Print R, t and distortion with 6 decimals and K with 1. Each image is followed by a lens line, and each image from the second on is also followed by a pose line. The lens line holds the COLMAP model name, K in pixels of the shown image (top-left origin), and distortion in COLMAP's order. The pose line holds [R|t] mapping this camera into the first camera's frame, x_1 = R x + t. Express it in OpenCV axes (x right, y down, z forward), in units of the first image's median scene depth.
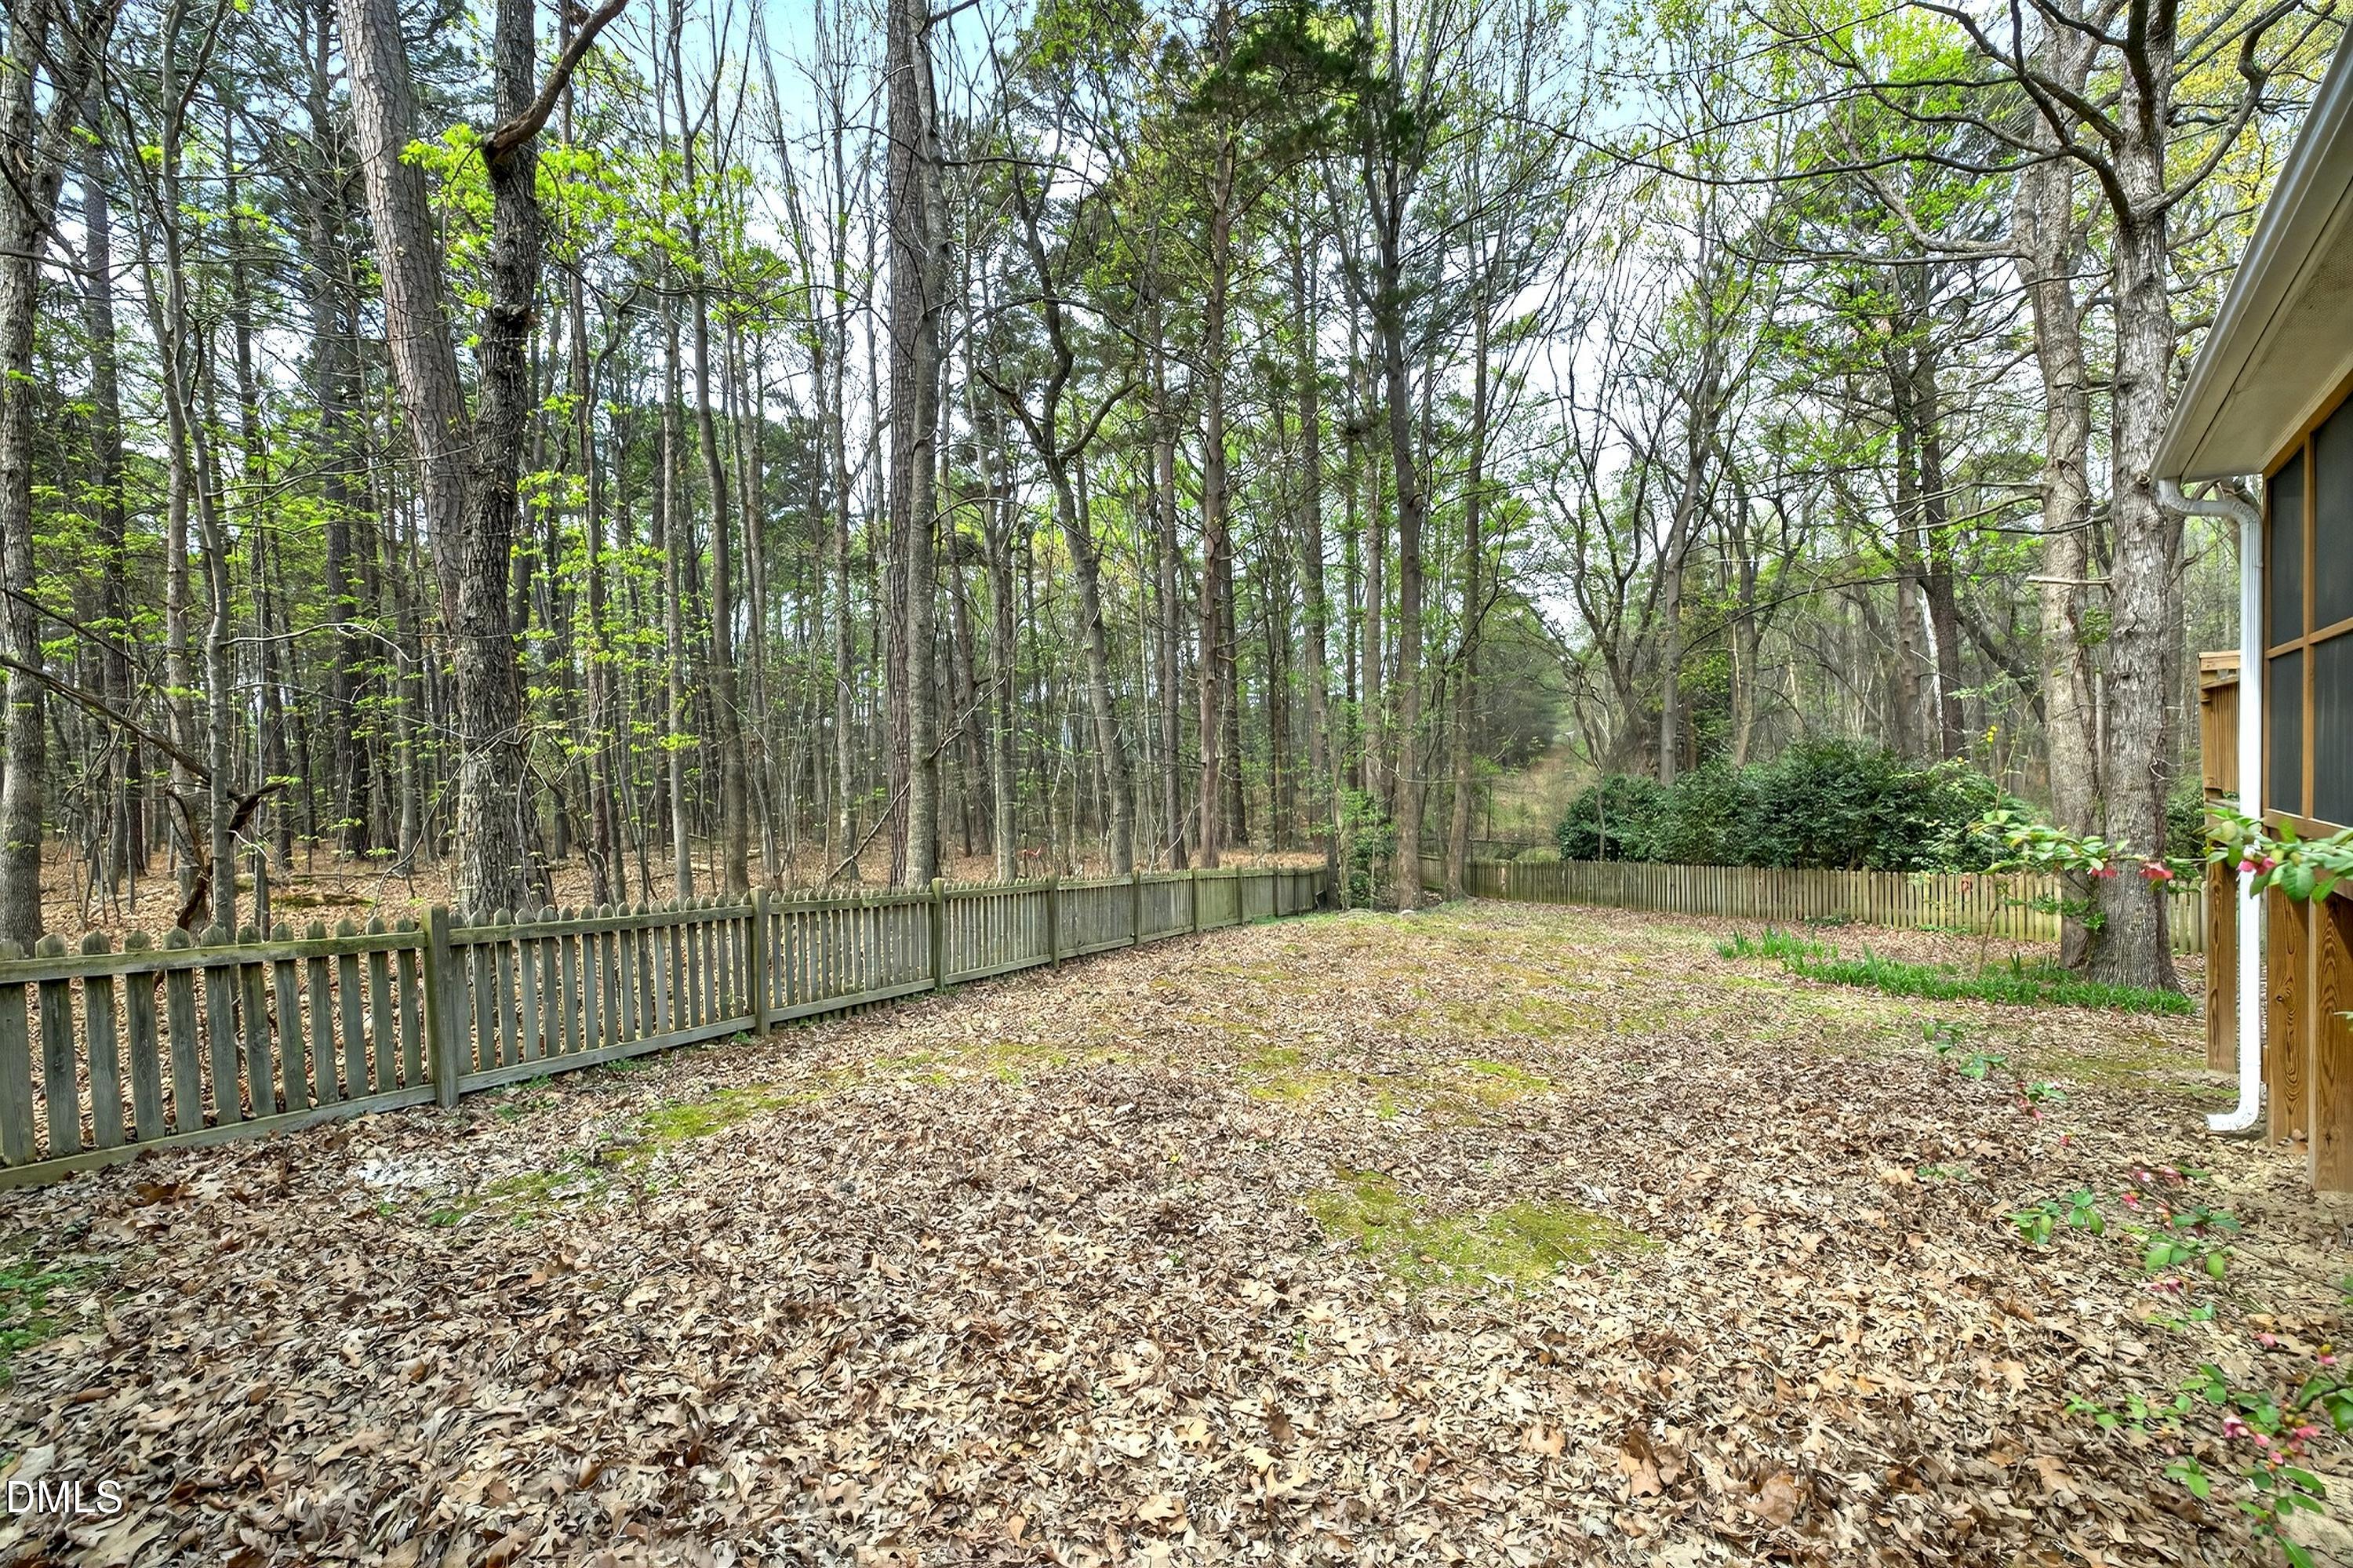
lens RADIAL K [[999.2, 0, 1184.8], [0, 999.2, 772.4], [0, 0, 1]] dist [0.000197, -0.000030]
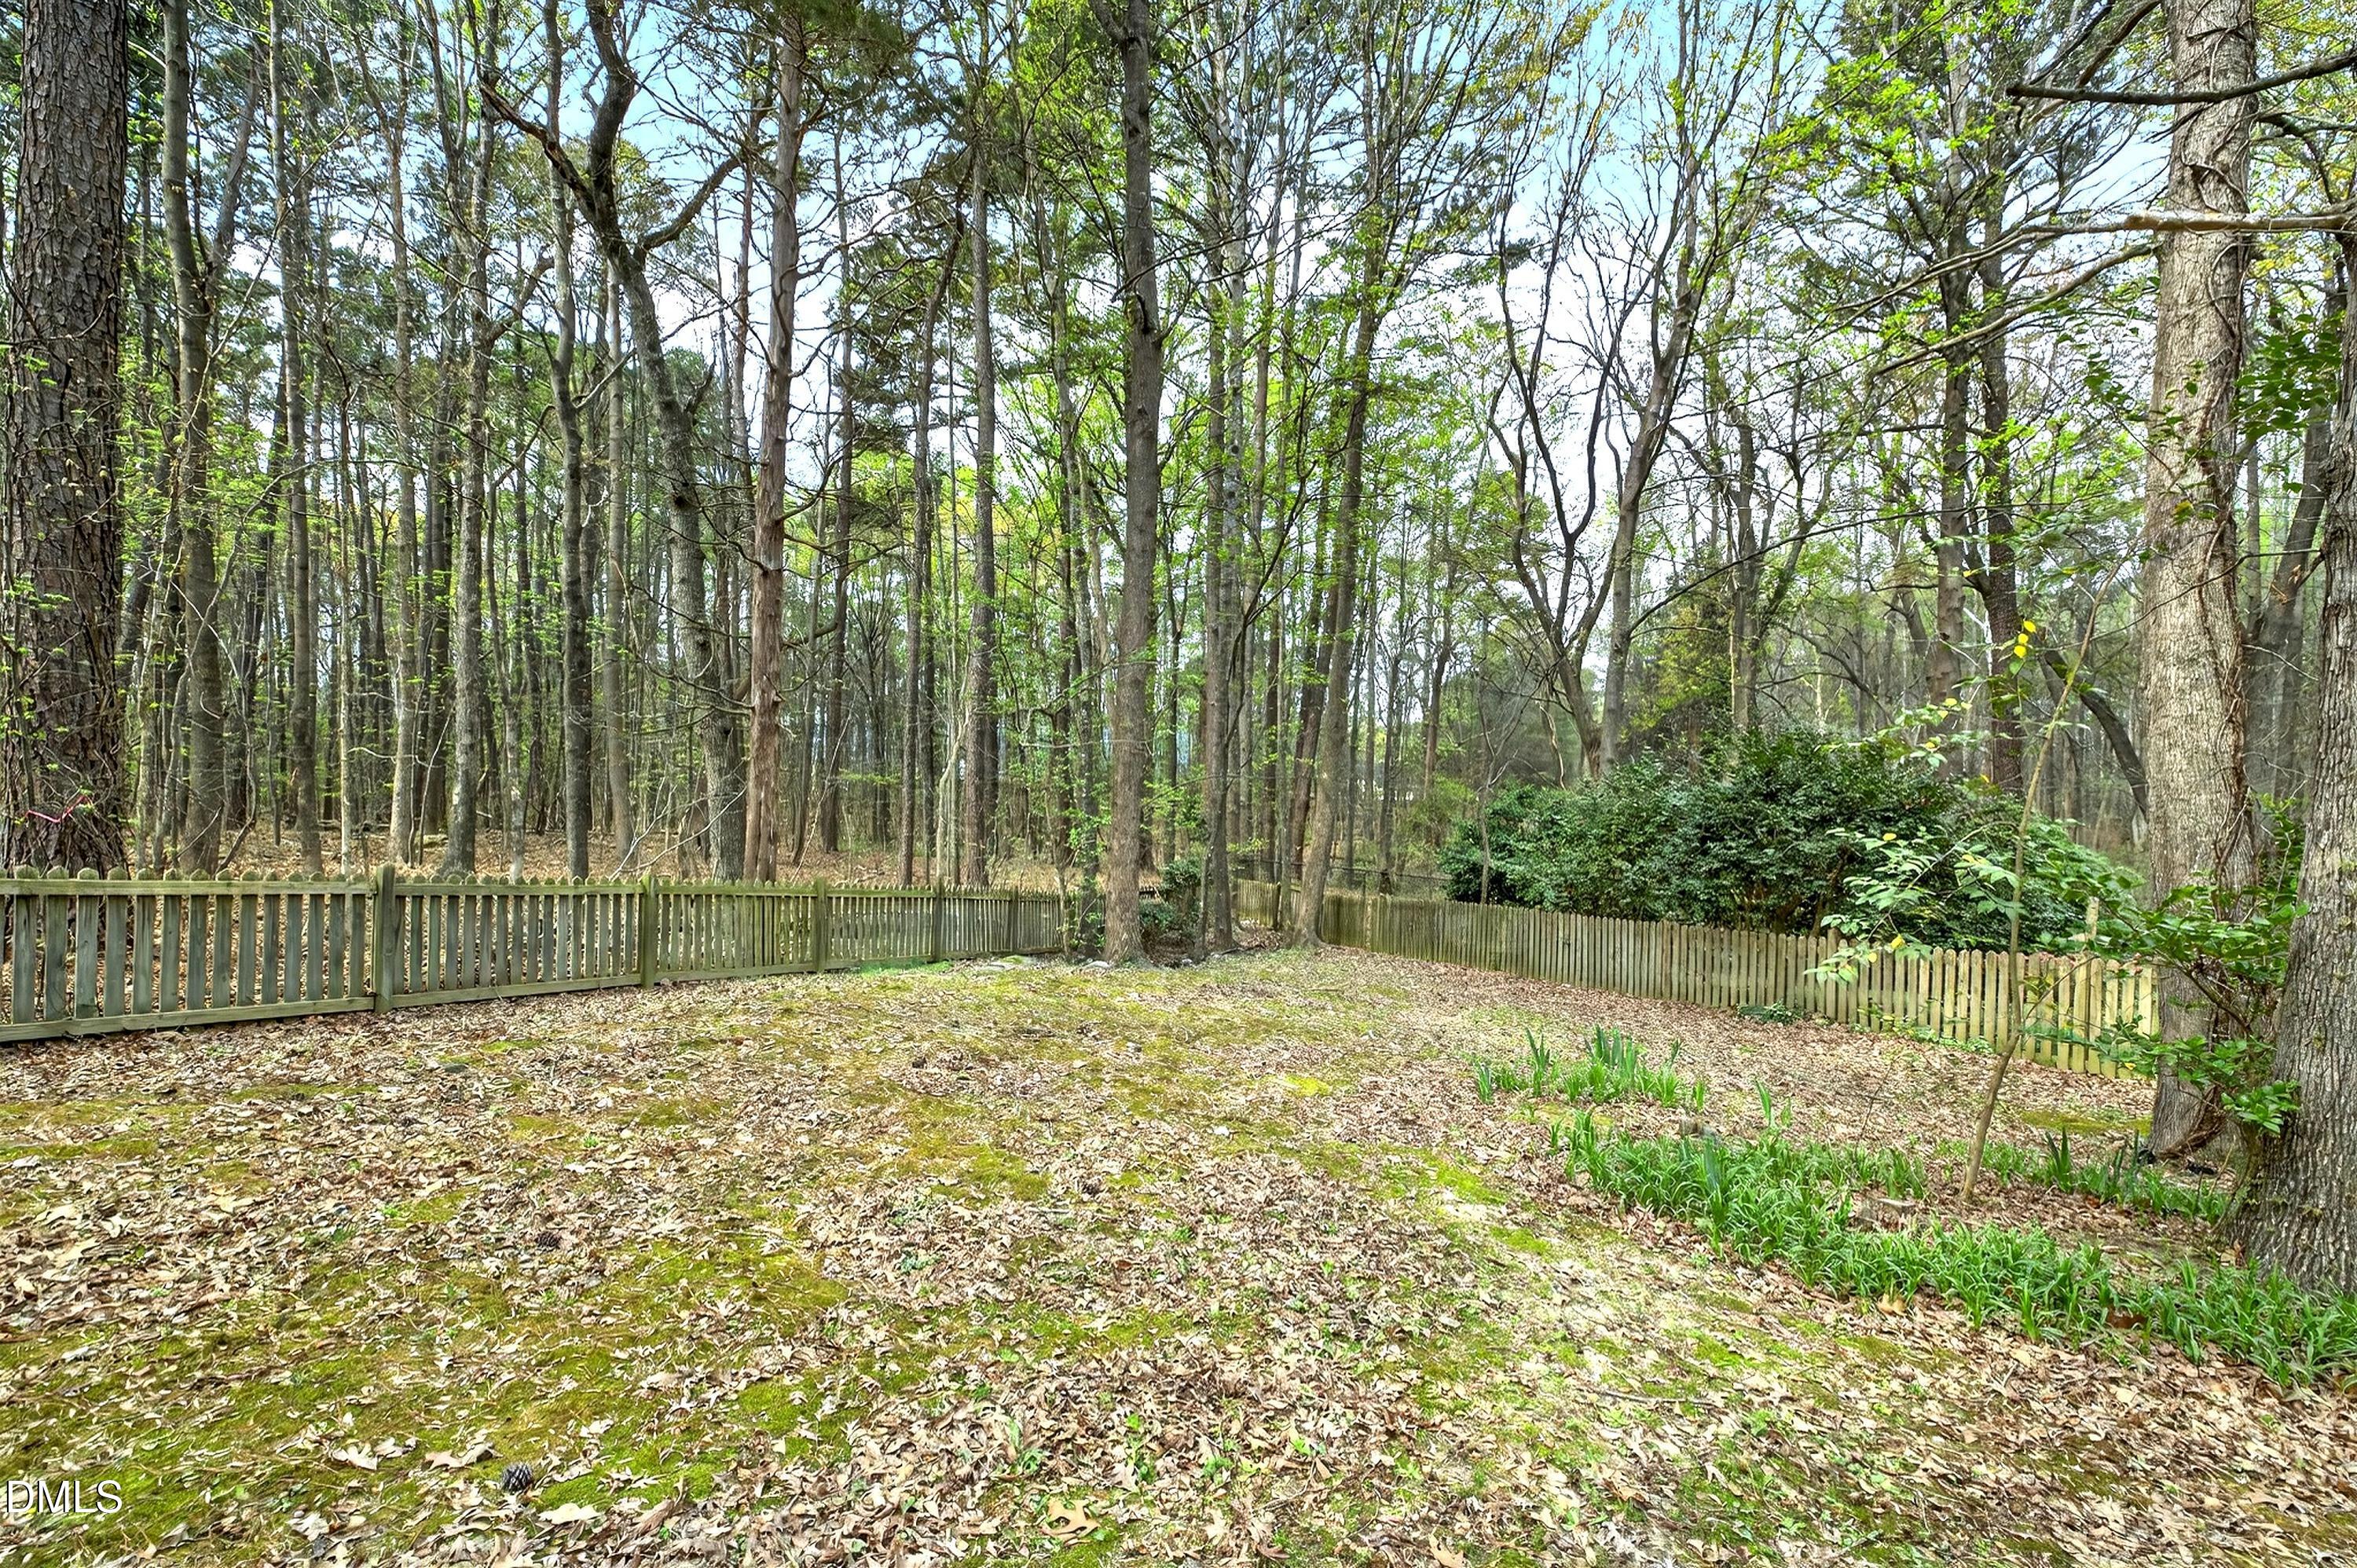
lens RADIAL K [[1087.7, 0, 1172.0], [0, 1087.7, 788.2], [0, 0, 1]] dist [0.001599, 0.000237]
pose [[0.998743, 0.050039, -0.002895, 0.359764], [-0.050045, 0.998745, -0.002062, 0.036744], [0.002788, 0.002204, 0.999994, 0.426993]]
